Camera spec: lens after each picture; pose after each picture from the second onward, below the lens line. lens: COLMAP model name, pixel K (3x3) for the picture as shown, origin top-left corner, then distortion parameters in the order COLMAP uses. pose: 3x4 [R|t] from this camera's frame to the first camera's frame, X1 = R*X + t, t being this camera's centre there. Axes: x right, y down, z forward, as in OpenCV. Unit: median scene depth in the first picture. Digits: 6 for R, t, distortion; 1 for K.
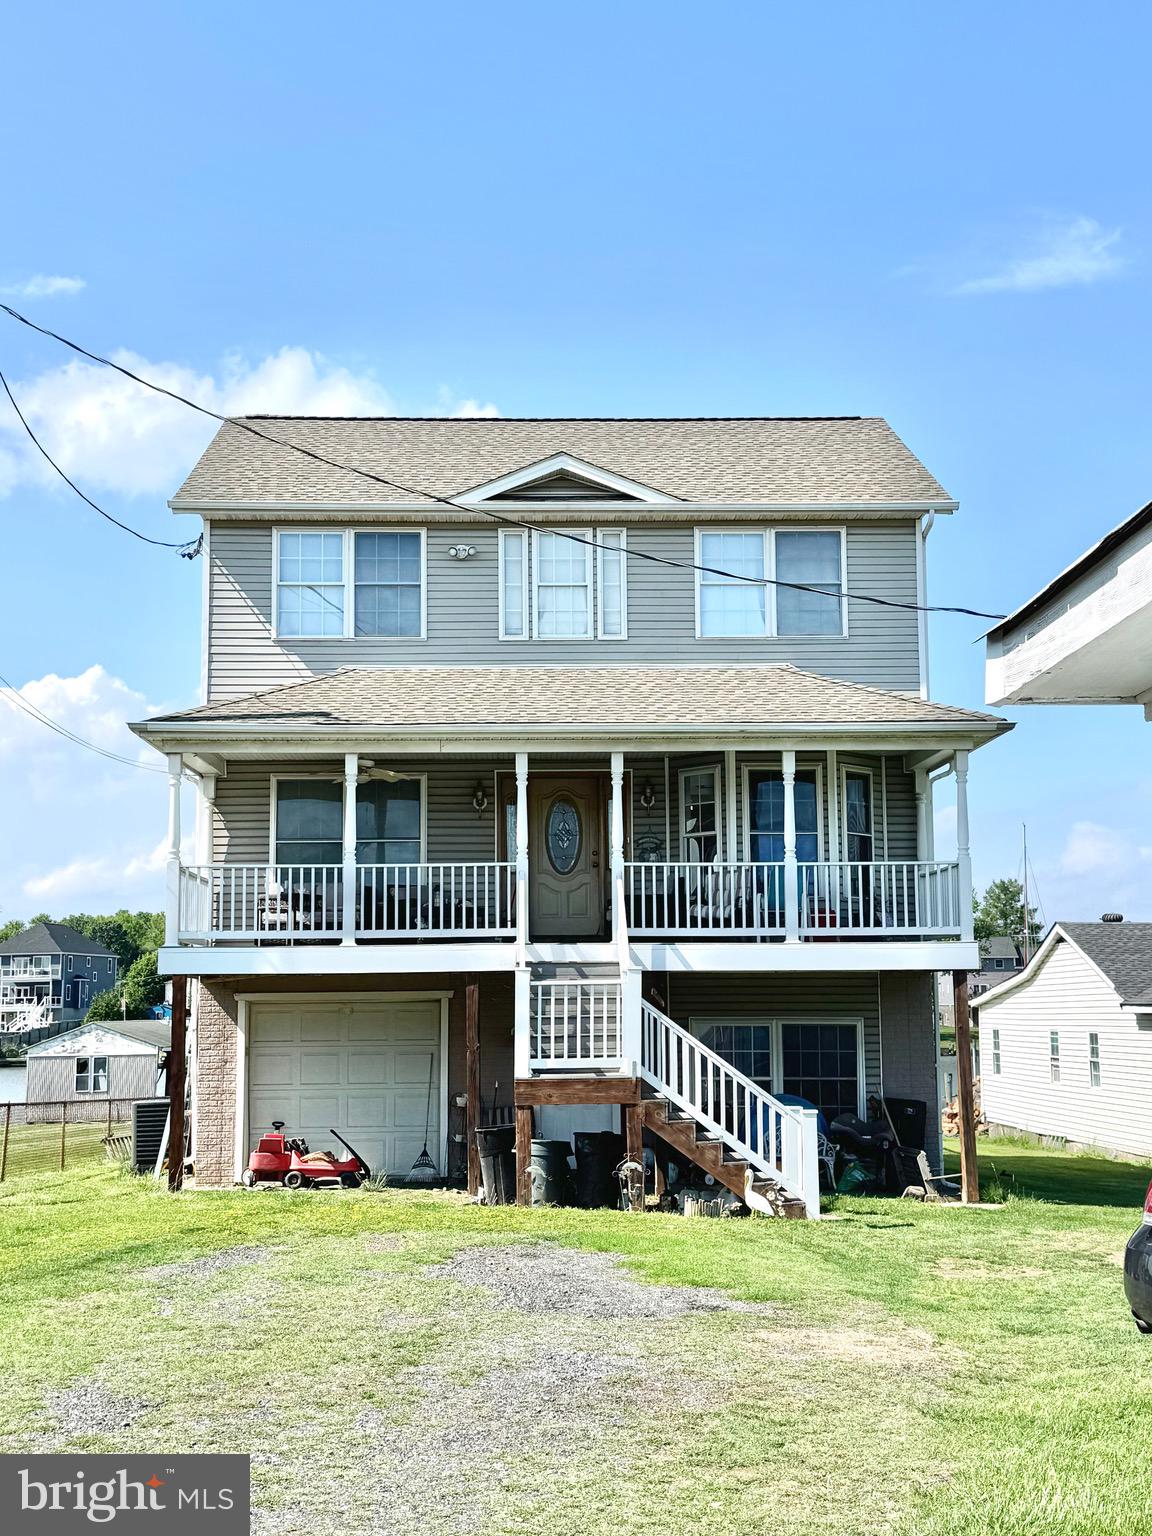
lens RADIAL K [[1885.5, 0, 571.4], [0, 1885.5, 769.6], [0, 0, 1]] dist [0.223961, 0.000000]
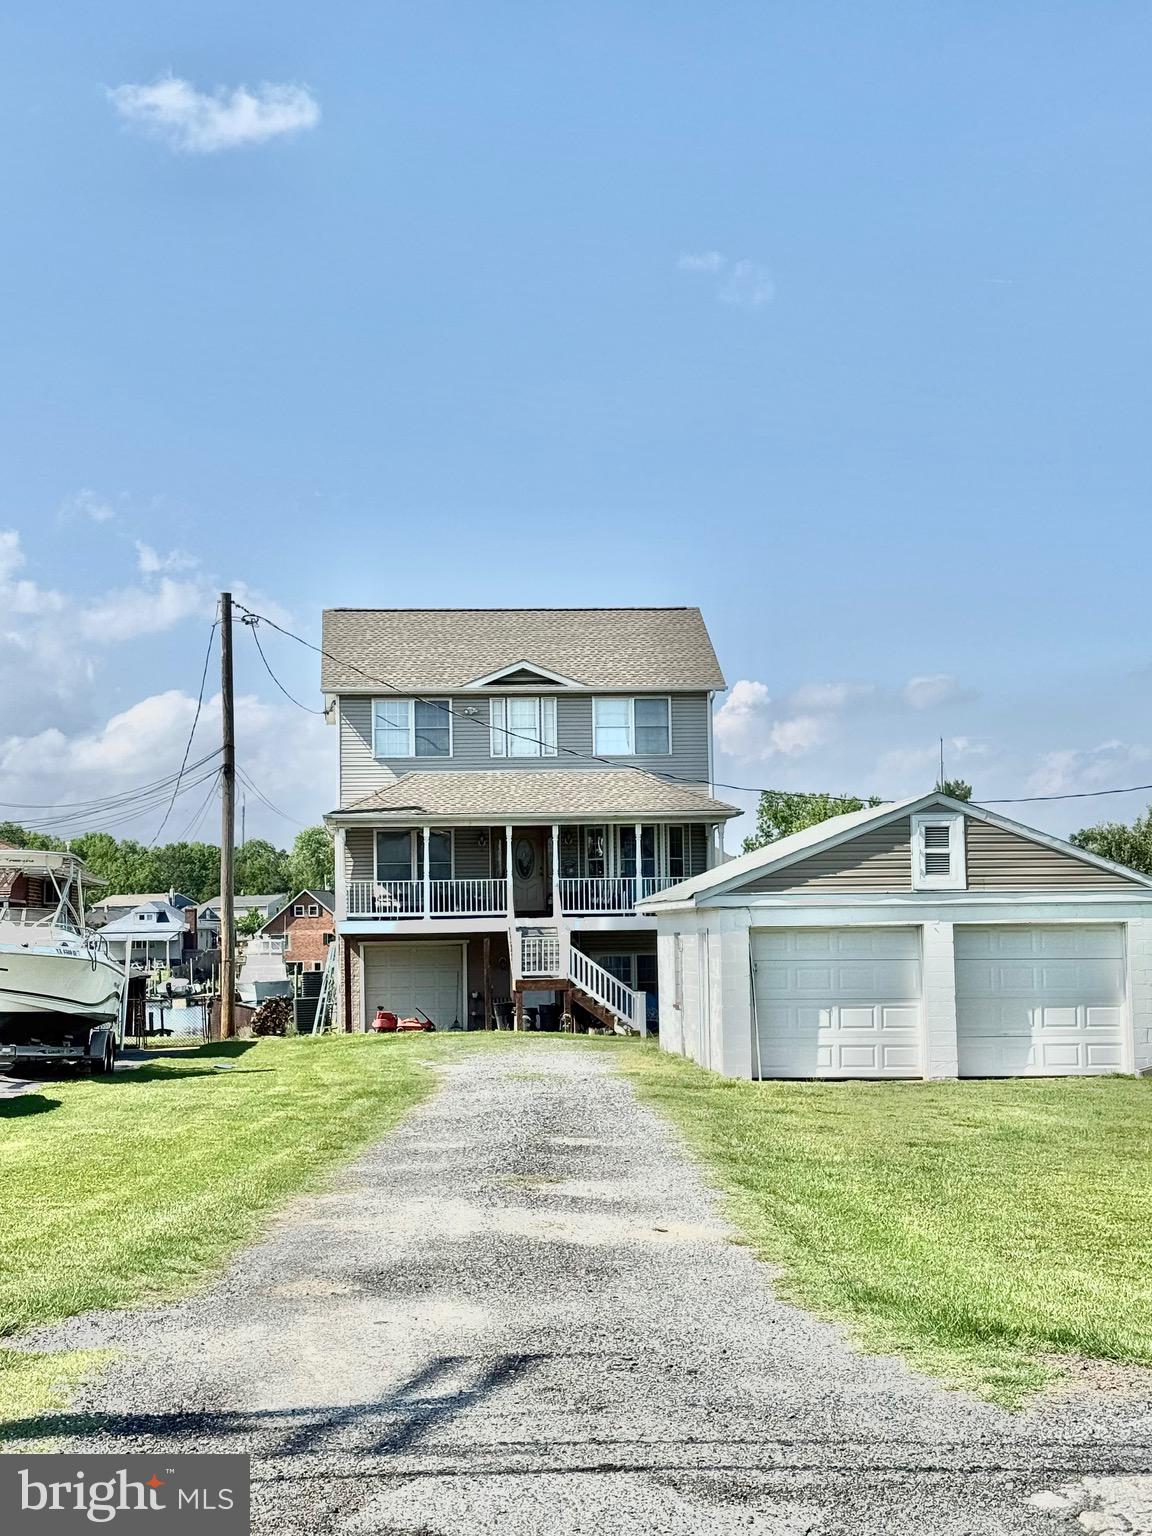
lens RADIAL K [[2507.8, 0, 576.9], [0, 2507.8, 767.0], [0, 0, 1]] dist [-0.020555, 0.000000]
pose [[0.998224, -0.005546, 0.059321, -0.113655], [0.002125, 0.998339, 0.057580, -0.228912], [-0.059541, -0.057351, 0.996577, -1.715936]]
